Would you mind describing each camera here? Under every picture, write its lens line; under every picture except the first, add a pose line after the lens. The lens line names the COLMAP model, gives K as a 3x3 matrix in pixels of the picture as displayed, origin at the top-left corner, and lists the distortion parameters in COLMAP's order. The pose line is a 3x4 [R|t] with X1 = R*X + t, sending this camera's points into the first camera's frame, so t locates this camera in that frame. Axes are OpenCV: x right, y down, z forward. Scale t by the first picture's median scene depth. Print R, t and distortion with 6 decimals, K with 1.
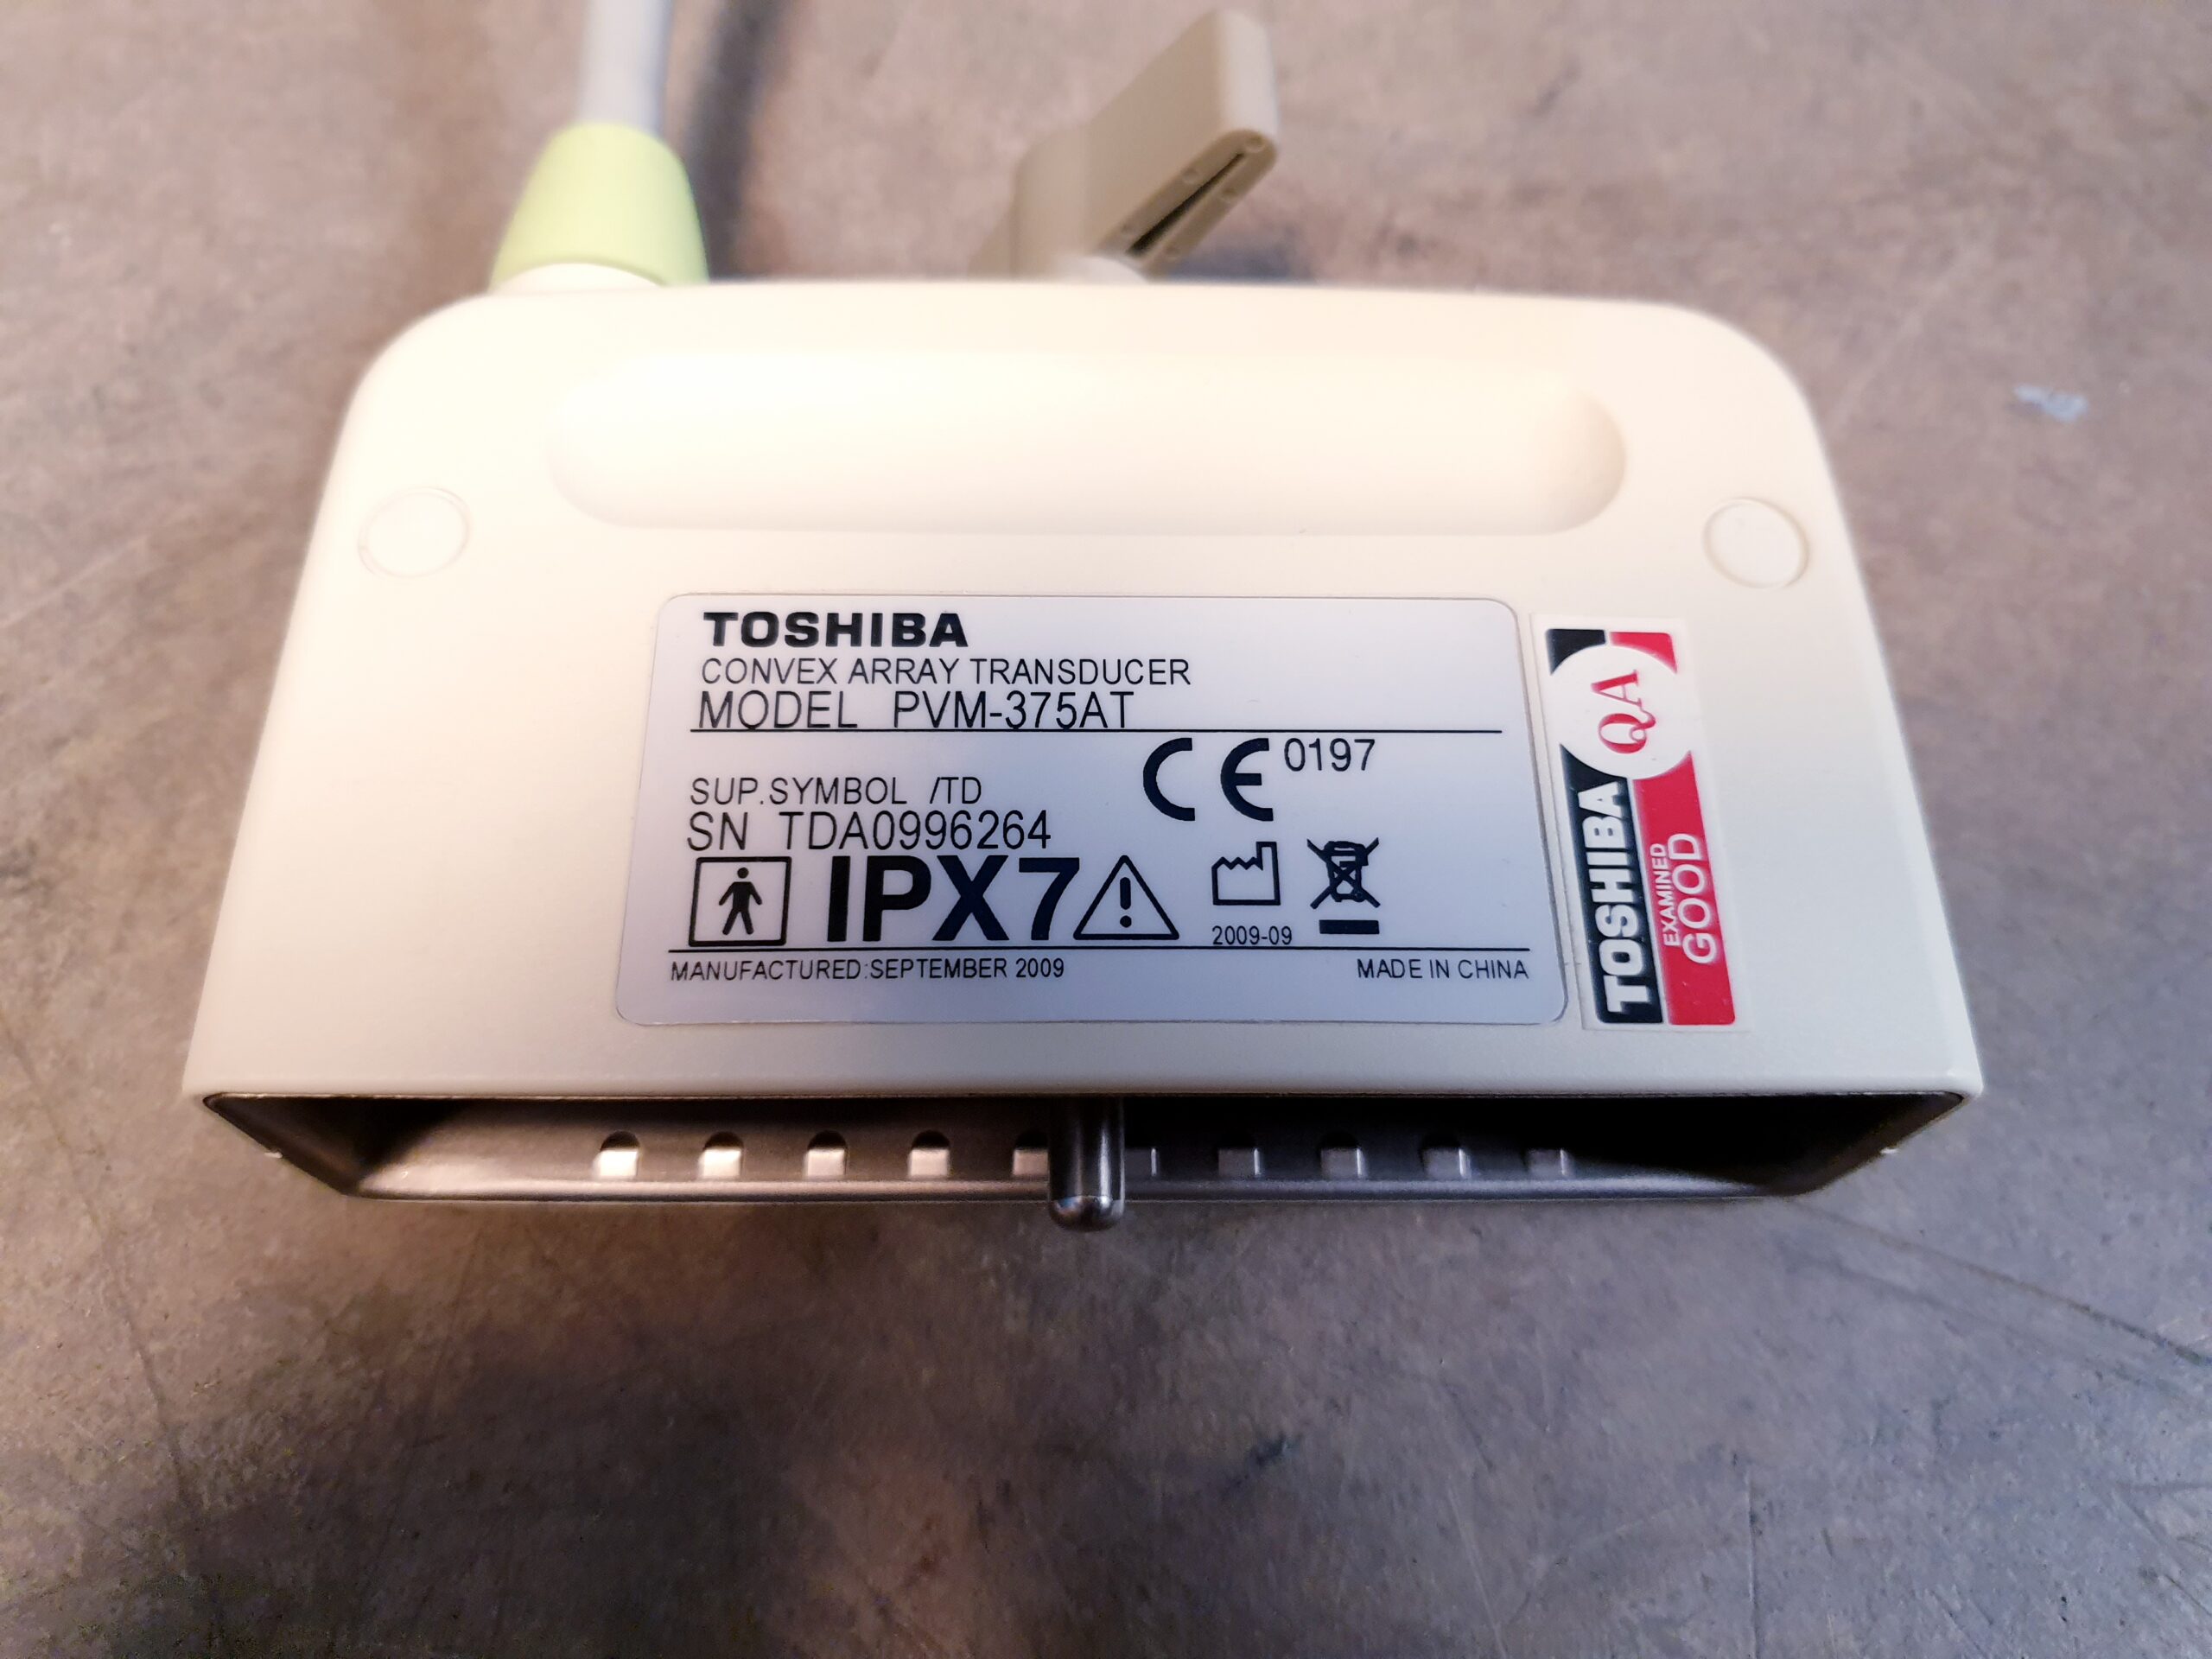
lens RADIAL K [[1715.7, 0, 1083.6], [0, 1715.7, 831.4], [0, 0, 1]] dist [-0.001534, 0.021390]
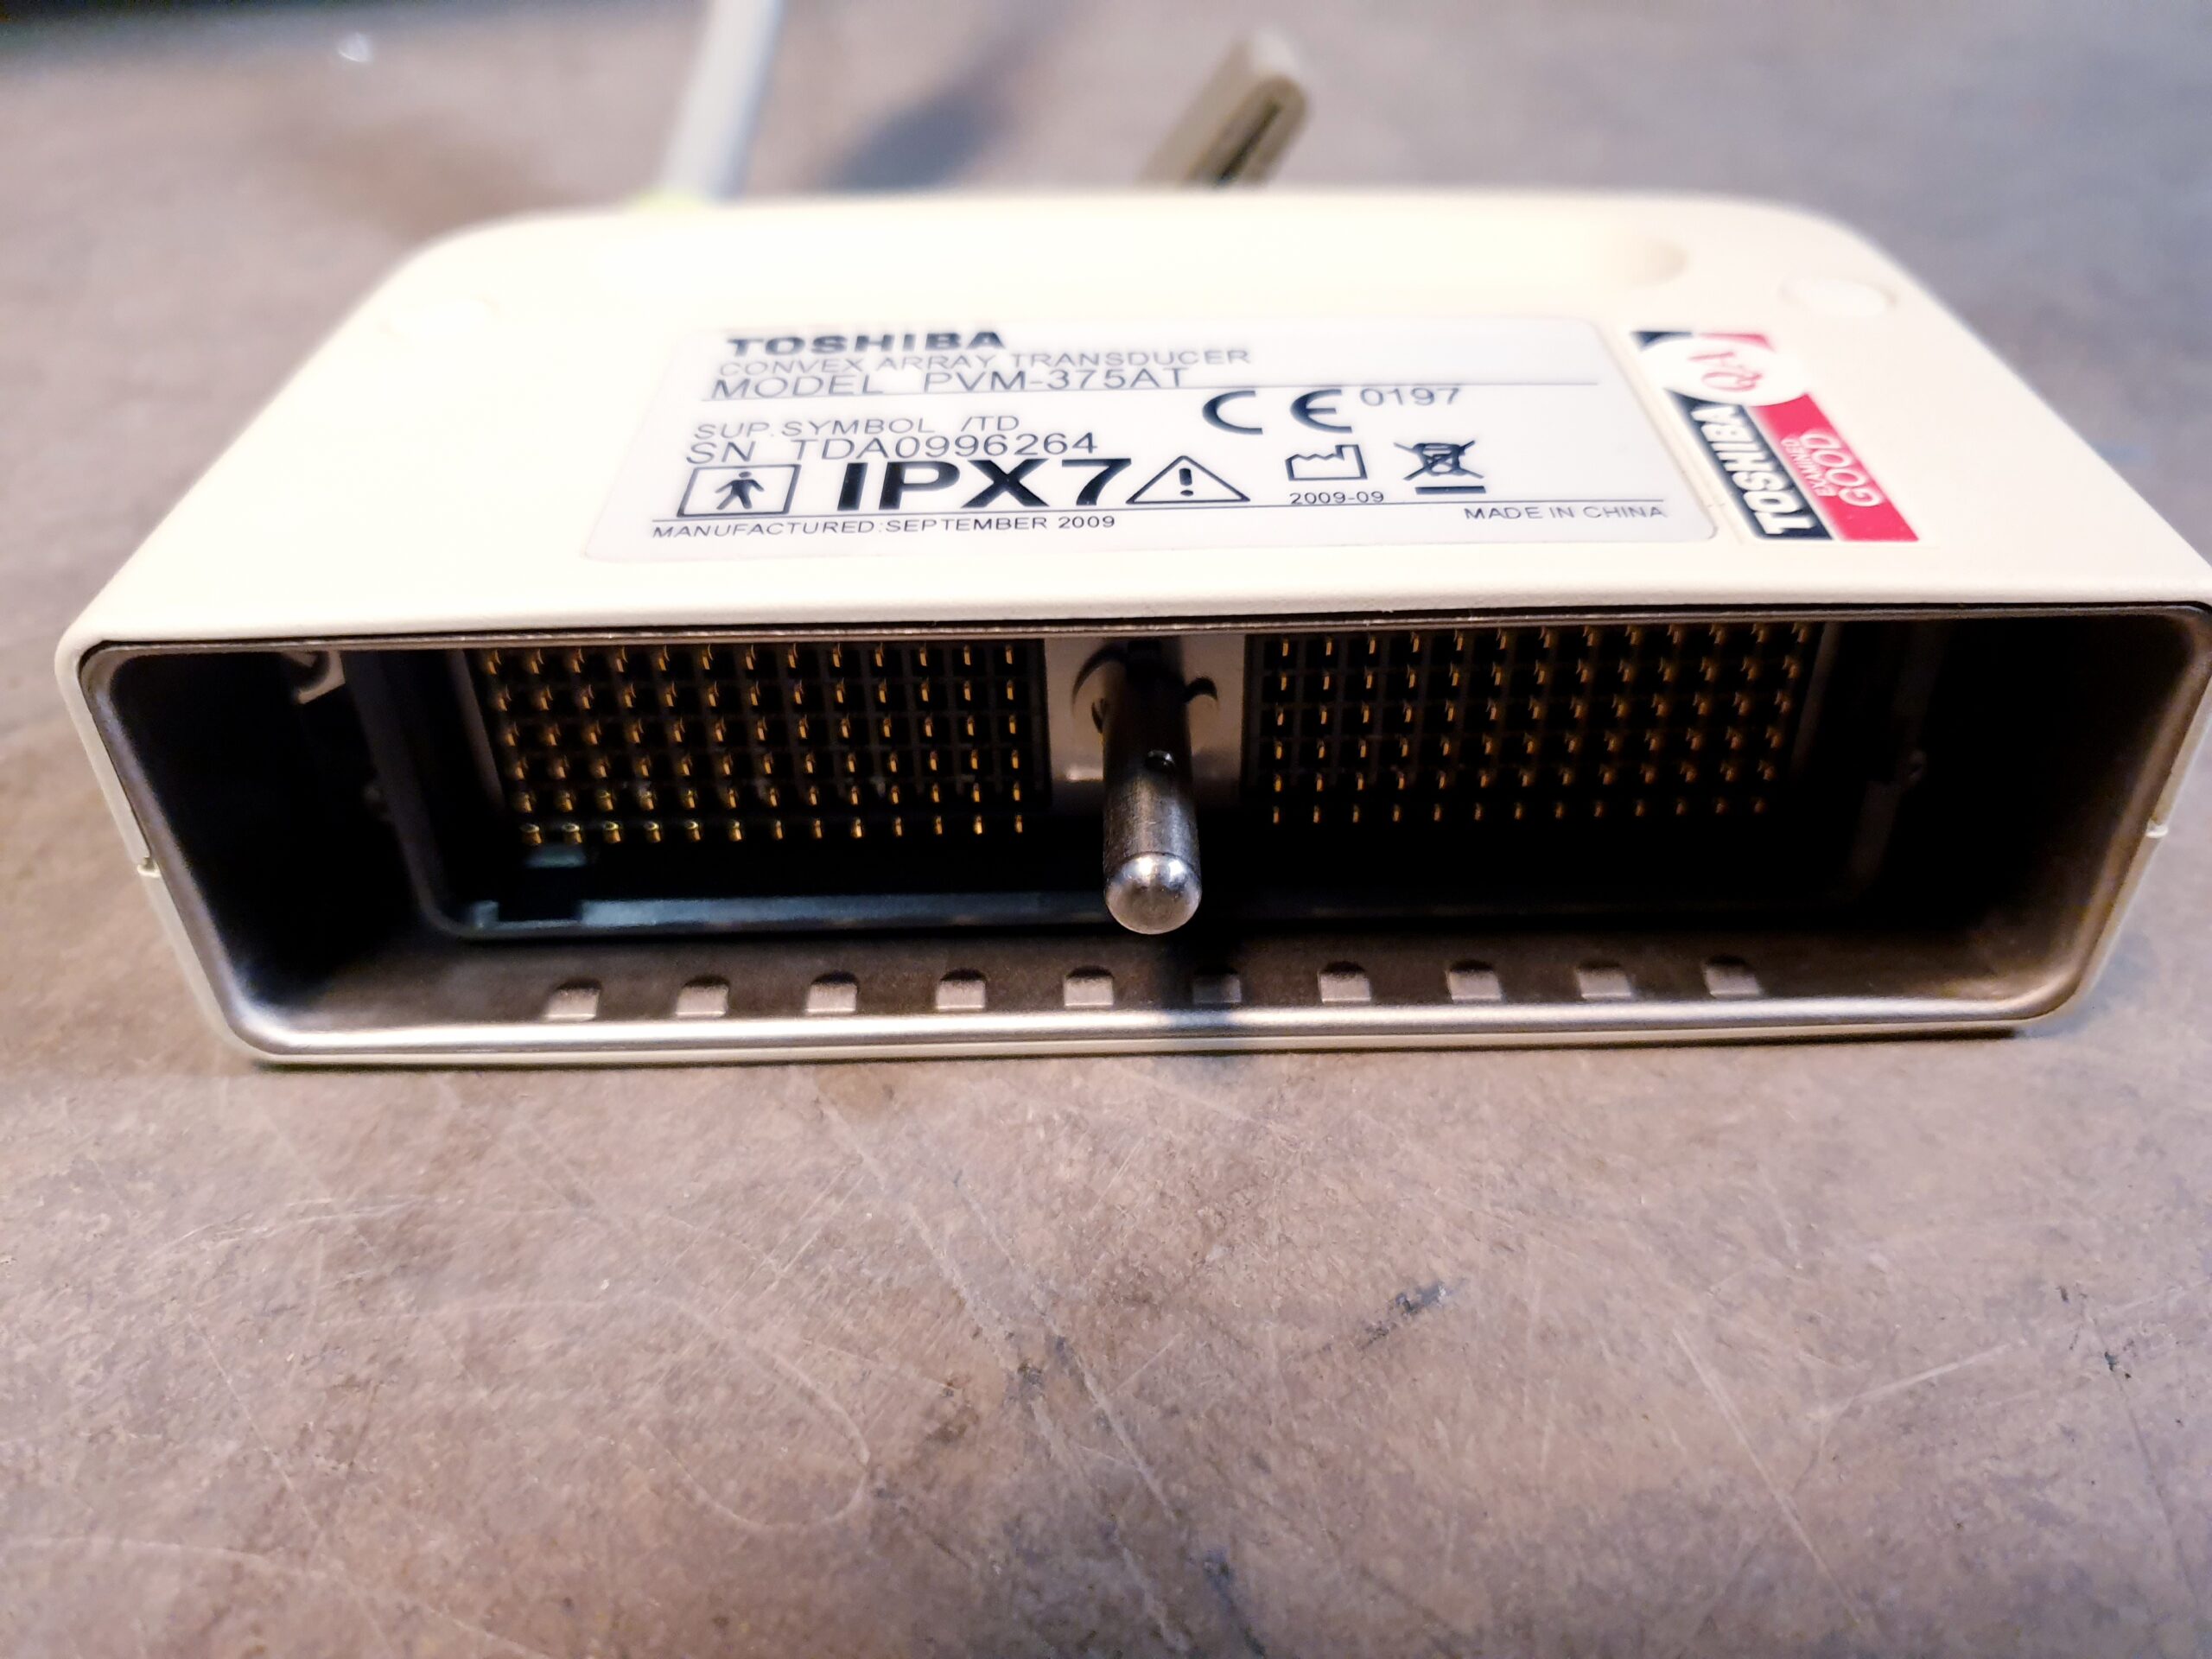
lens RADIAL K [[1722.1, 0, 1124.2], [0, 1722.1, 978.7], [0, 0, 1]] dist [-0.016654, 0.021518]
pose [[0.999376, -0.034334, -0.008254, -0.006895], [0.027480, 0.902958, -0.428849, 0.554533], [0.022177, 0.428355, 0.903338, 0.283478]]
